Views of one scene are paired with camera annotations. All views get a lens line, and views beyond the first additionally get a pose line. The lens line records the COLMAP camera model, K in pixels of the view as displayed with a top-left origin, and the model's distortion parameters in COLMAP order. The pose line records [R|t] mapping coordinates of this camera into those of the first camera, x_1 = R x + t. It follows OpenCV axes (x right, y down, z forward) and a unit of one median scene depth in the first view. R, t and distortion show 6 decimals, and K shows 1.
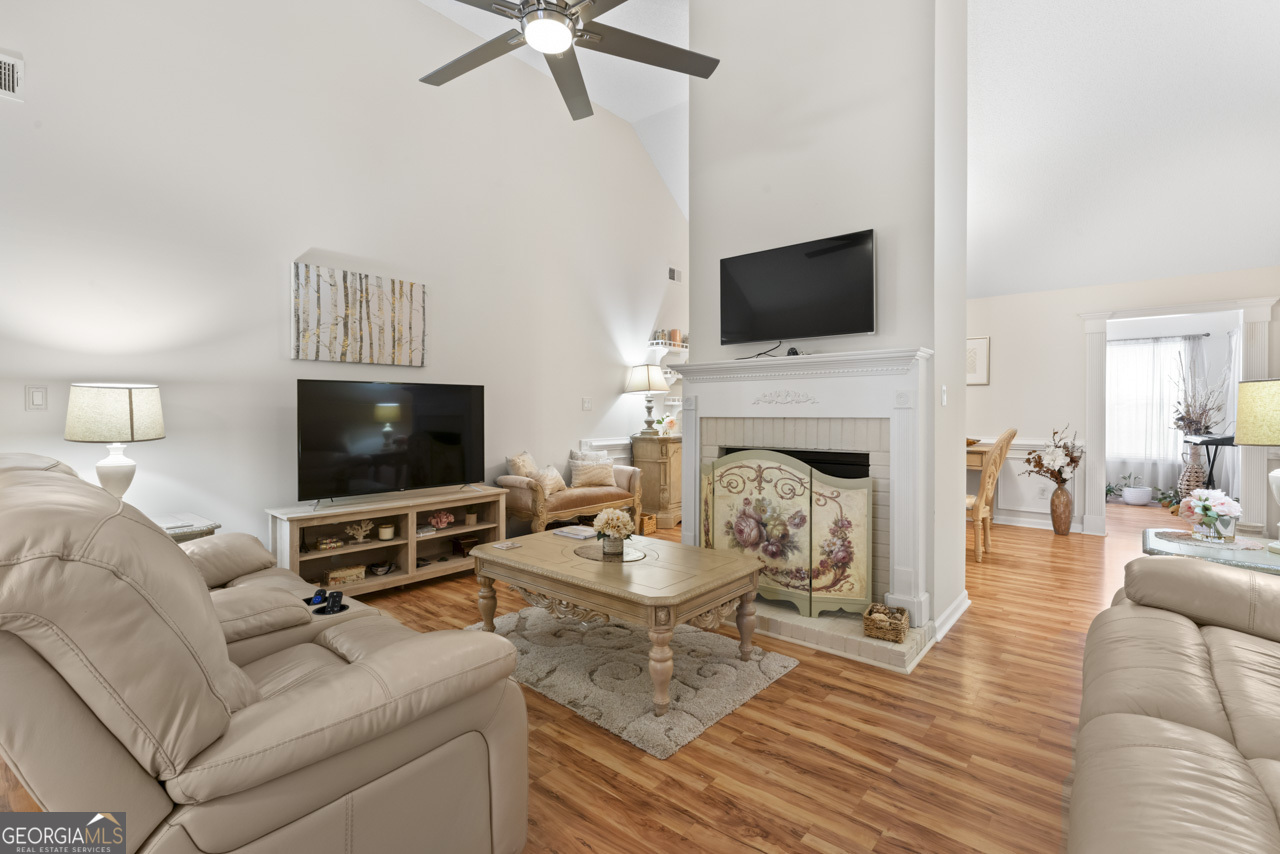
lens RADIAL K [[584.3, 0, 636.7], [0, 584.3, 424.0], [0, 0, 1]] dist [-0.002166, -0.000391]
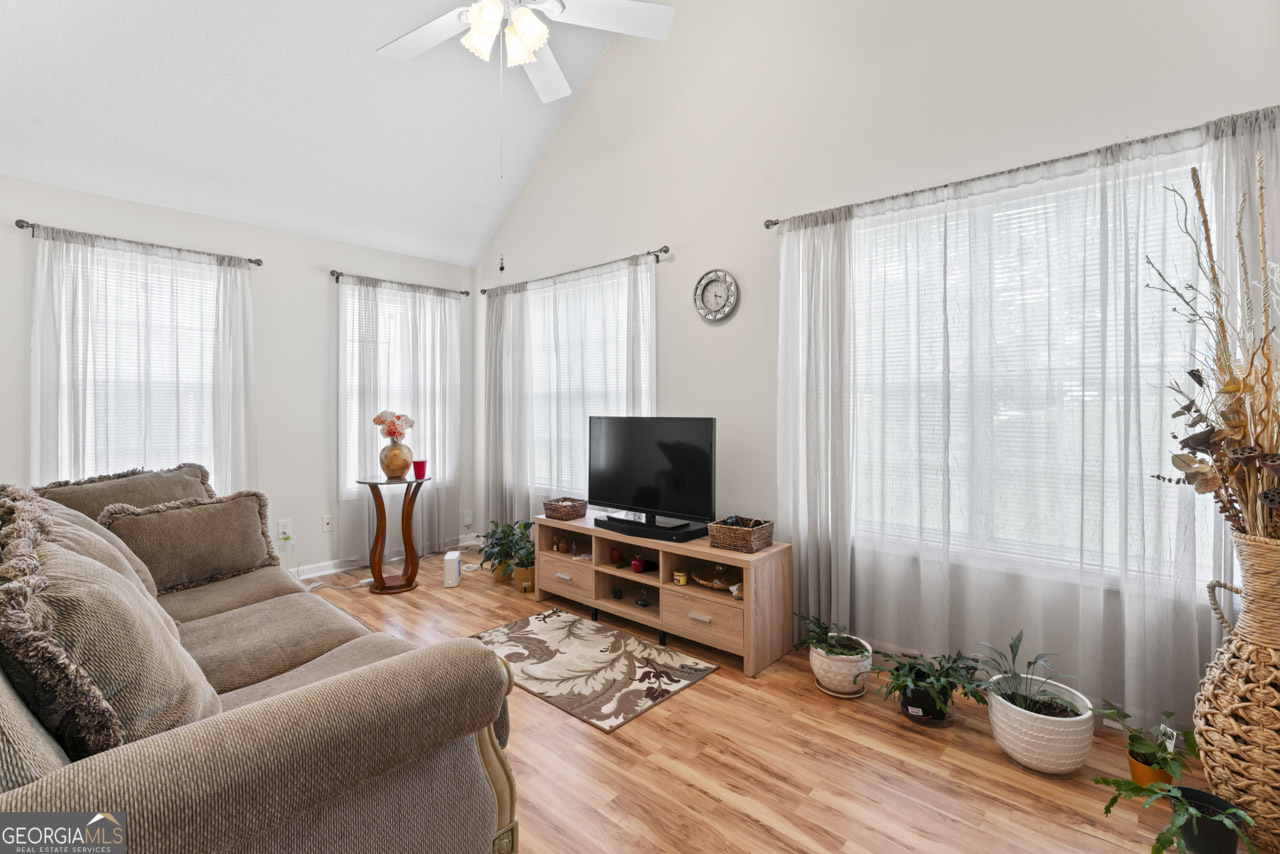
lens RADIAL K [[584.3, 0, 633.7], [0, 584.3, 416.1], [0, 0, 1]] dist [-0.002166, -0.000391]
pose [[0.999787, -0.004197, -0.020214, 1.660204], [0.003998, 0.999944, -0.009847, -0.042737], [0.020255, 0.009765, 0.999747, 1.782932]]
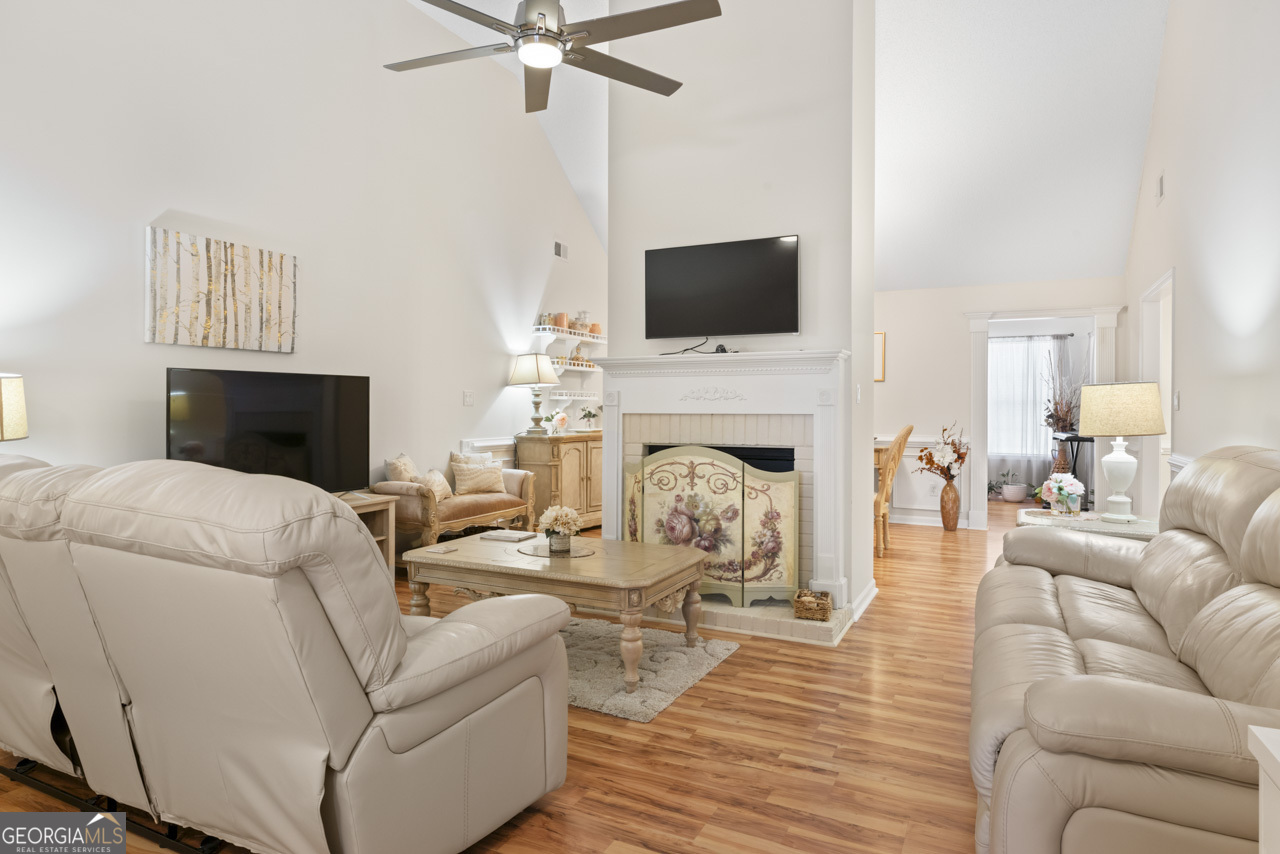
lens RADIAL K [[730.5, 0, 645.1], [0, 730.5, 422.3], [0, 0, 1]] dist [0.003600, 0.000080]
pose [[0.971075, -0.001013, 0.238771, -0.151180], [0.001145, 0.999999, -0.000415, 0.003467], [-0.238770, 0.000677, 0.971076, -0.181041]]
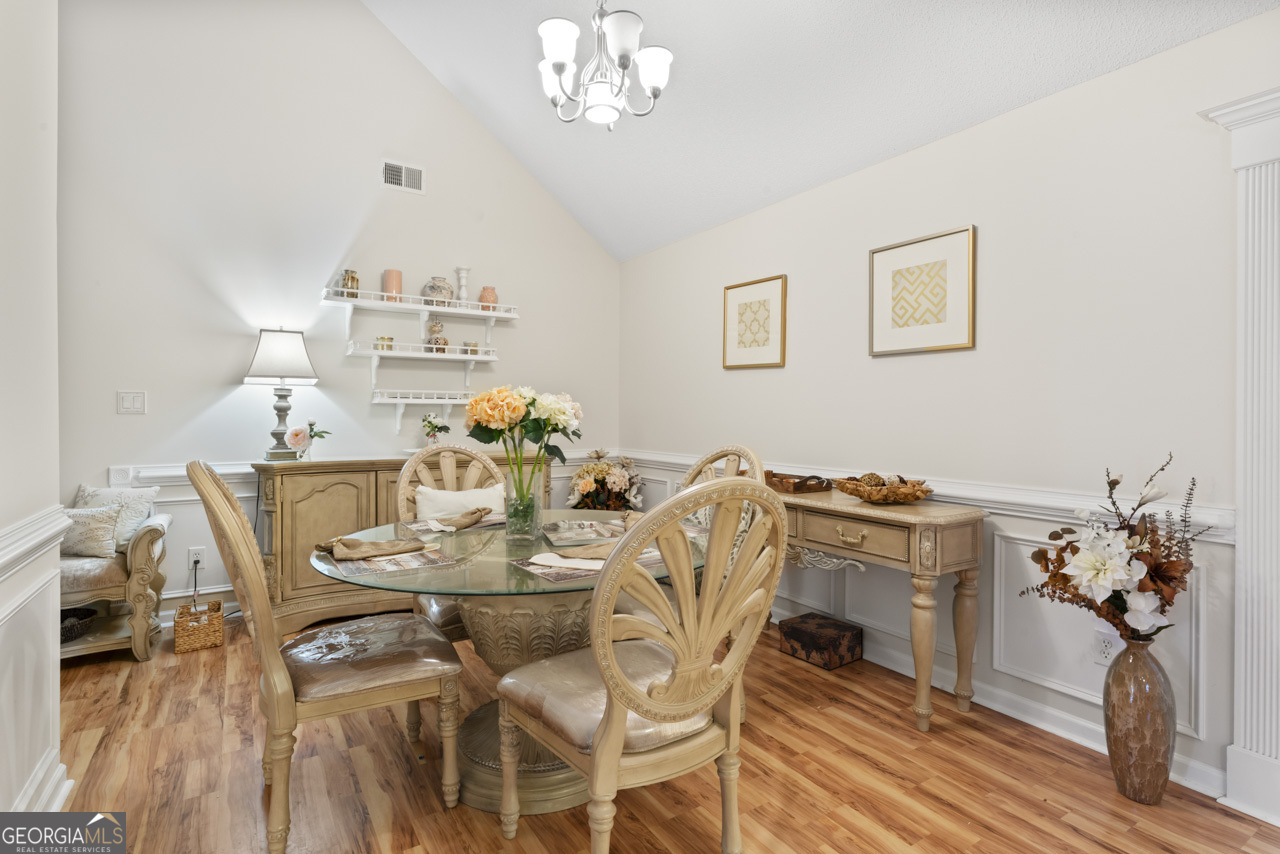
lens RADIAL K [[628.9, 0, 641.4], [0, 628.9, 425.7], [0, 0, 1]] dist [-0.005906, -0.000231]
pose [[0.954657, 0.005769, -0.297653, 0.966299], [-0.007734, 0.999955, -0.005425, -0.020817], [0.297608, 0.007481, 0.954659, 0.995783]]
